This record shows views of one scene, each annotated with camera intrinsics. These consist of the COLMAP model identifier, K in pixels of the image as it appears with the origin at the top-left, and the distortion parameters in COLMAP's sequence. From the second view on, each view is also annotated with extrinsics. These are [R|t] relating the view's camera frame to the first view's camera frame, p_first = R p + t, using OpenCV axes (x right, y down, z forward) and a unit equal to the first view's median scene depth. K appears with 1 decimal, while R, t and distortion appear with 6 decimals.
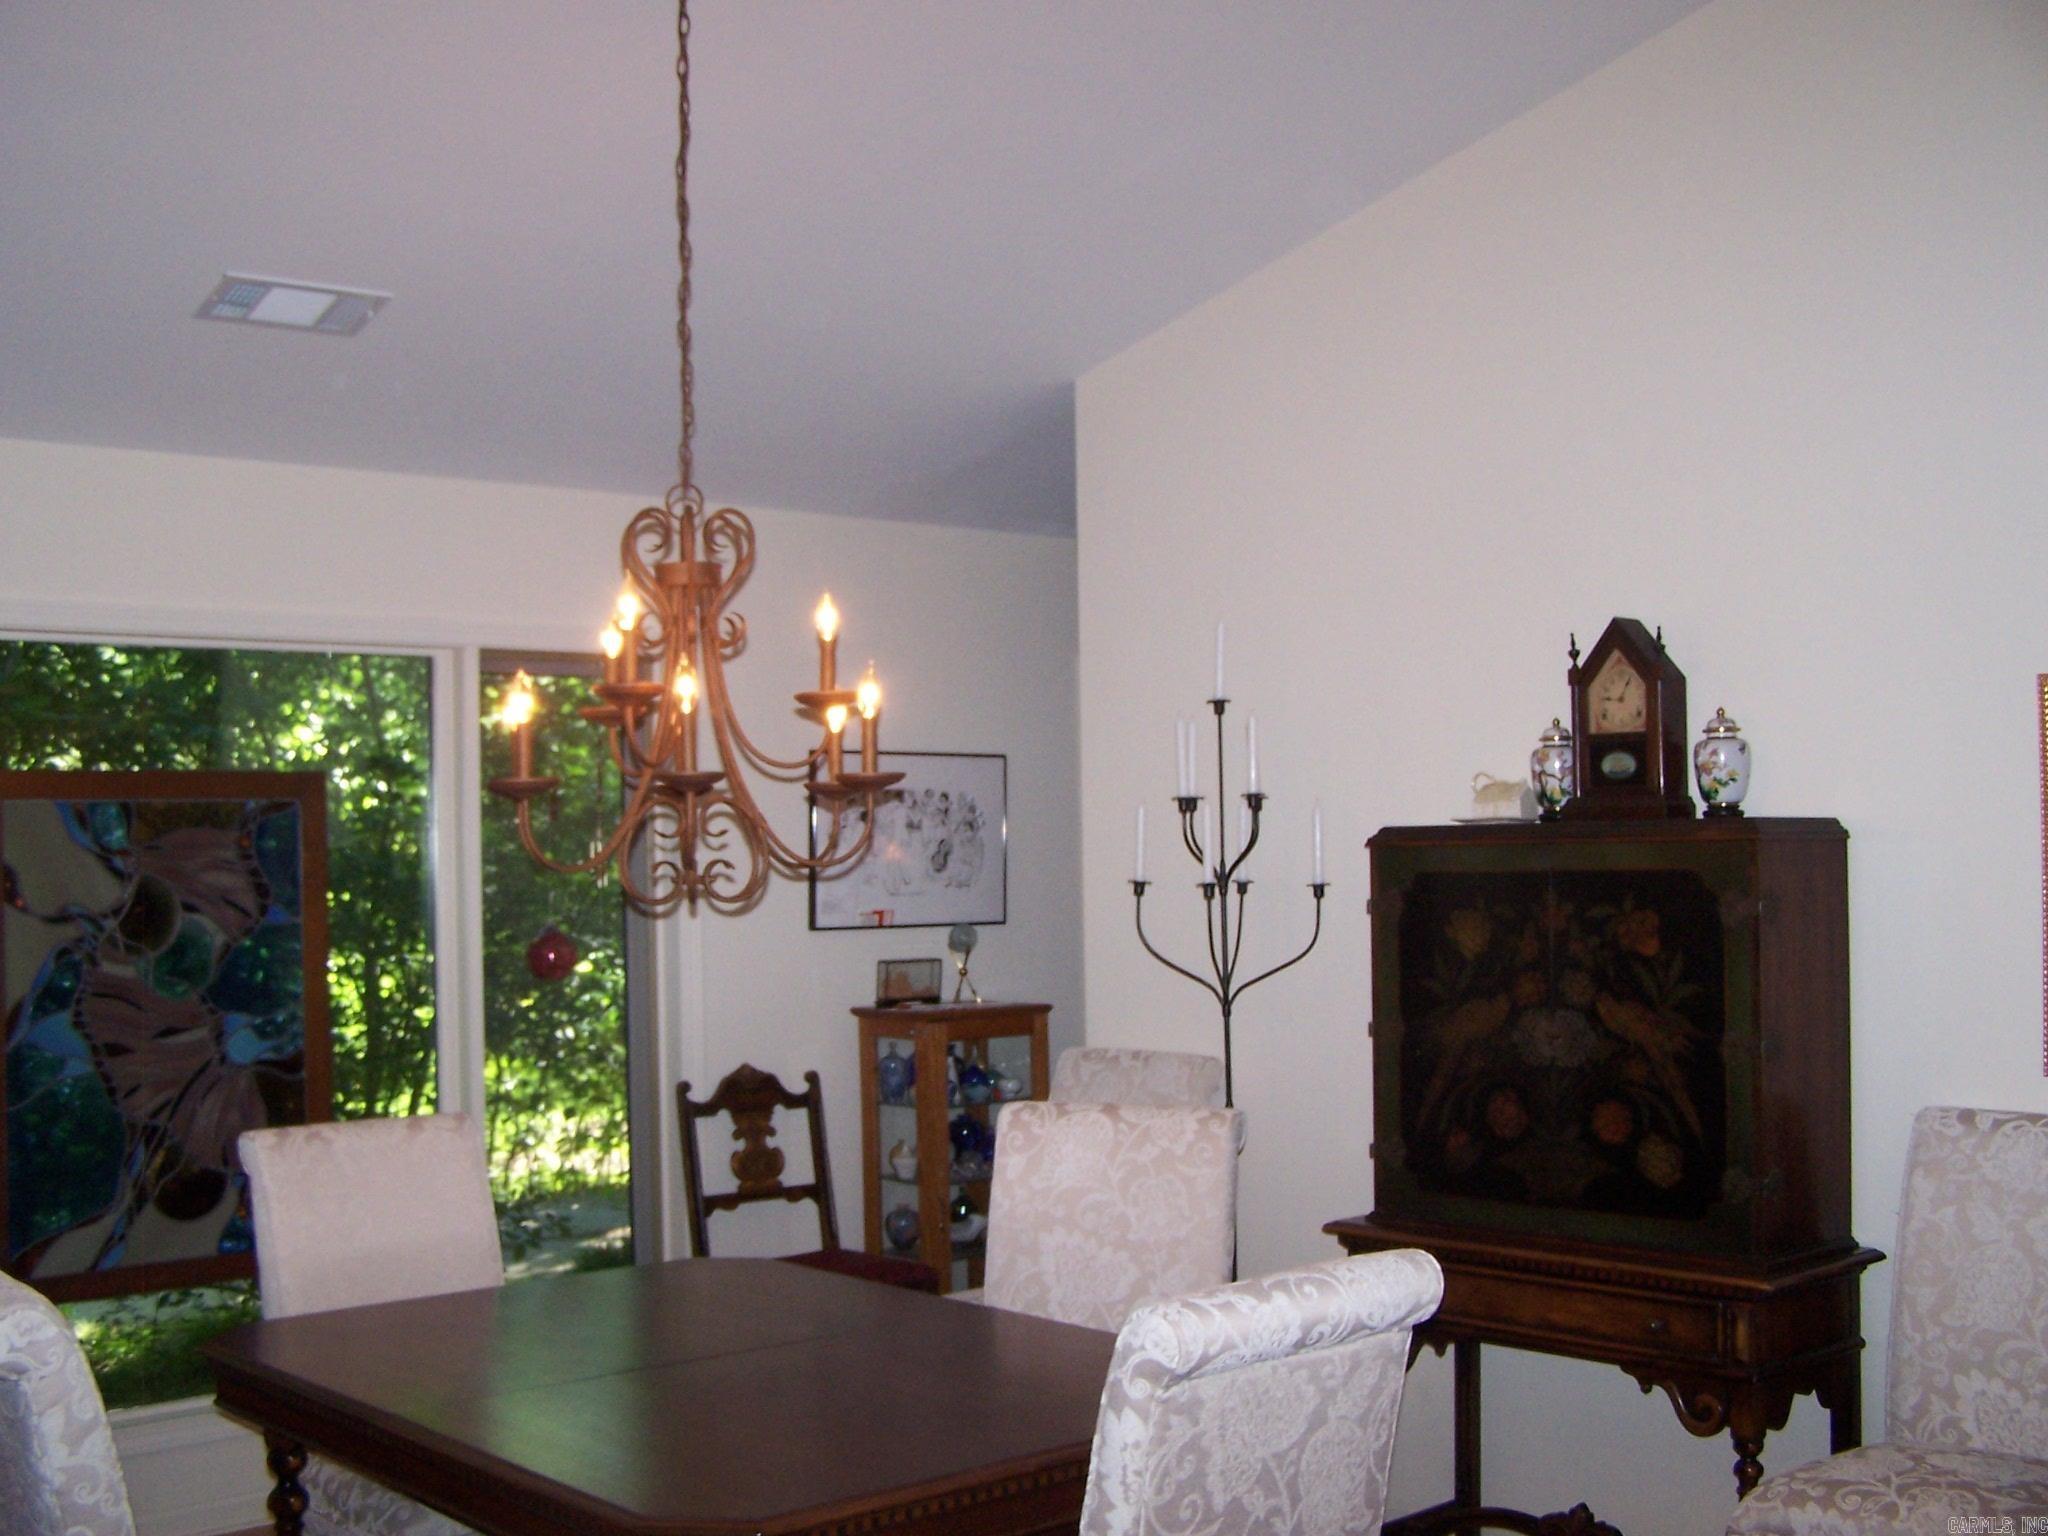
lens RADIAL K [[2338.6, 0, 1019.3], [0, 2338.6, 778.1], [0, 0, 1]] dist [-0.108838, 0.000000]
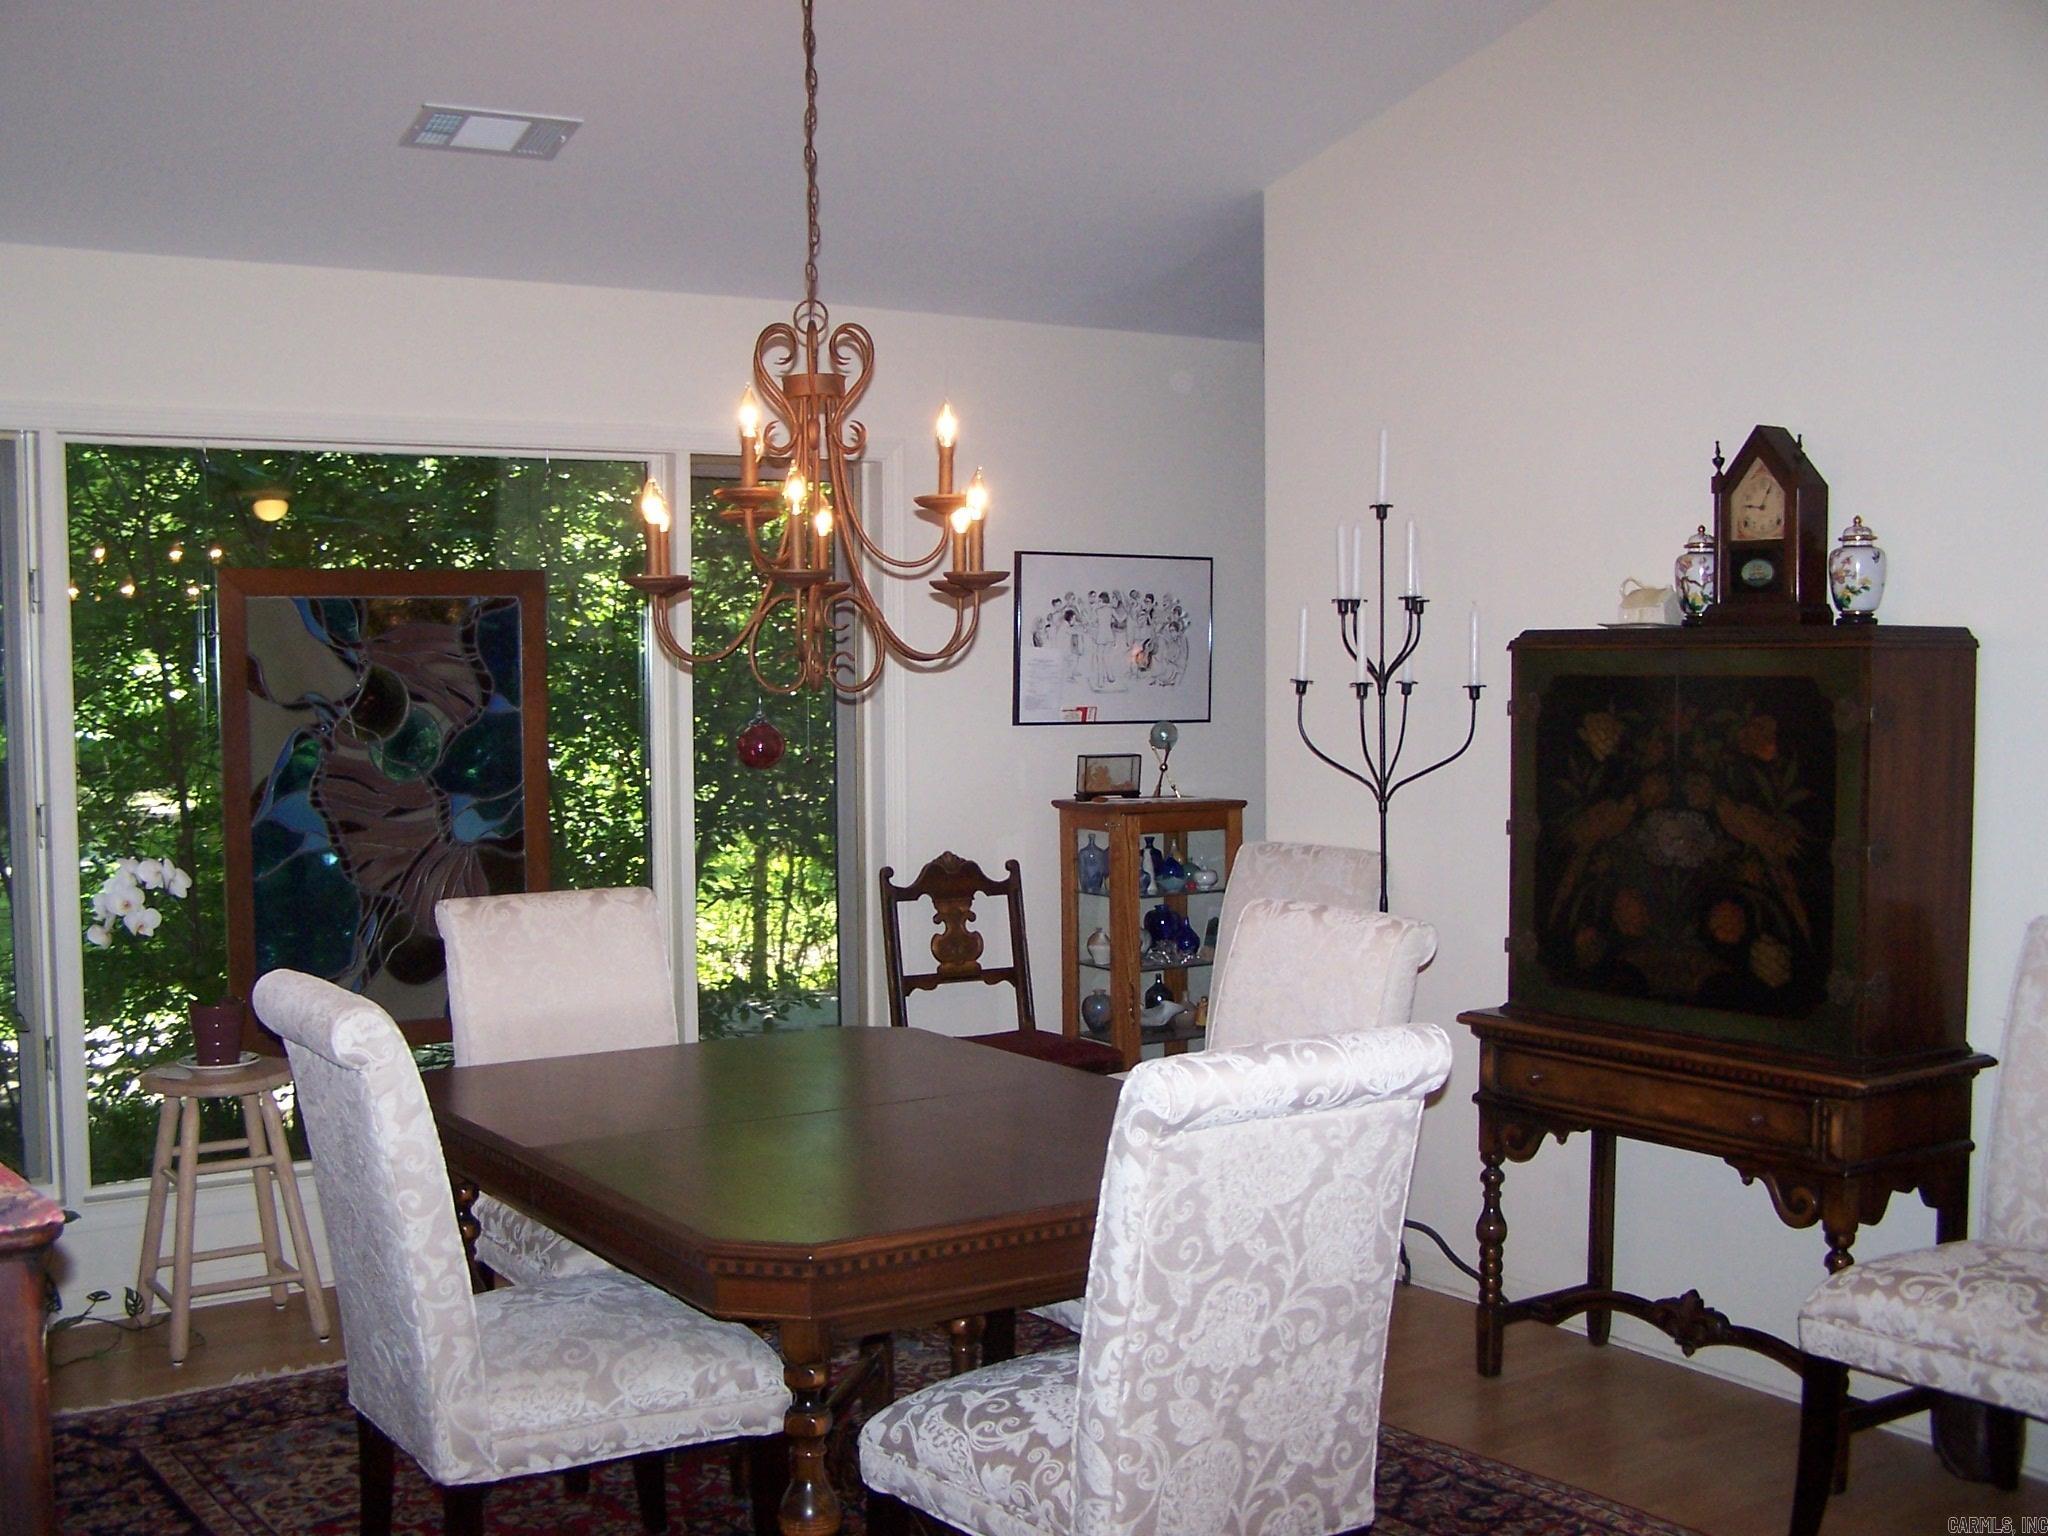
lens RADIAL K [[2338.6, 0, 1025.9], [0, 2338.6, 776.5], [0, 0, 1]] dist [-0.108838, 0.000000]
pose [[0.990776, 0.017533, -0.134371, 0.079180], [-0.006370, 0.996524, 0.083062, 0.001488], [0.135360, -0.081440, 0.987444, -0.043261]]
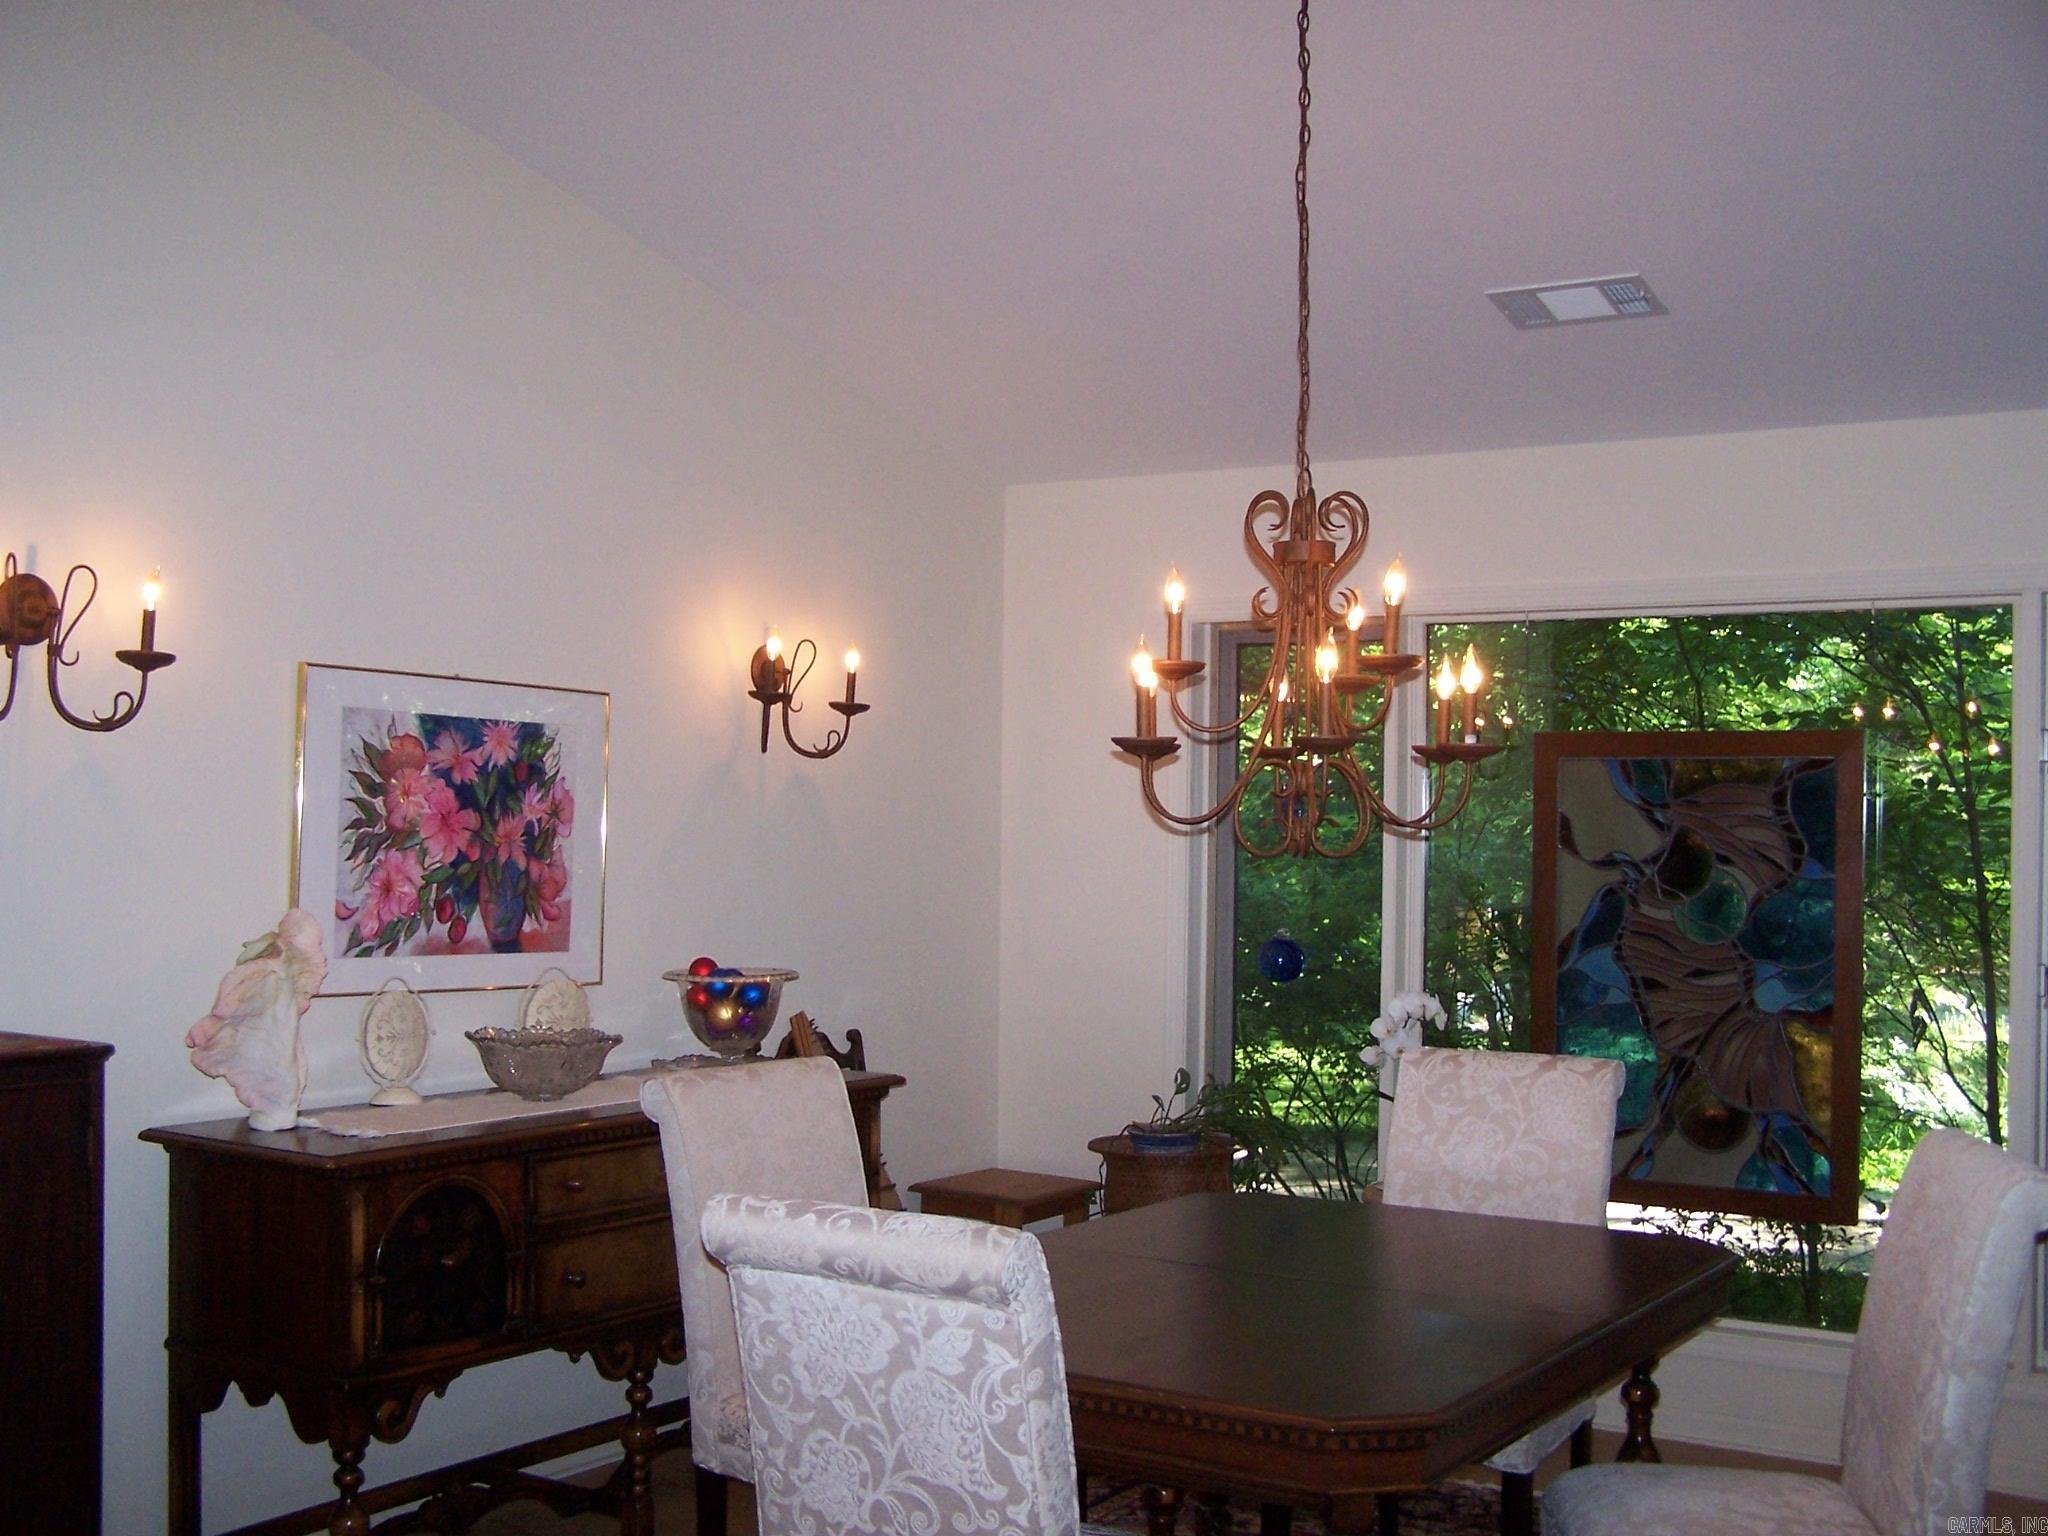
lens RADIAL K [[2338.6, 0, 984.7], [0, 2338.6, 799.4], [0, 0, 1]] dist [-0.108838, 0.000000]
pose [[0.255006, 0.019810, -0.966736, 0.673690], [0.009501, 0.999691, 0.022992, 0.000908], [0.966893, -0.015048, 0.254739, 0.455551]]
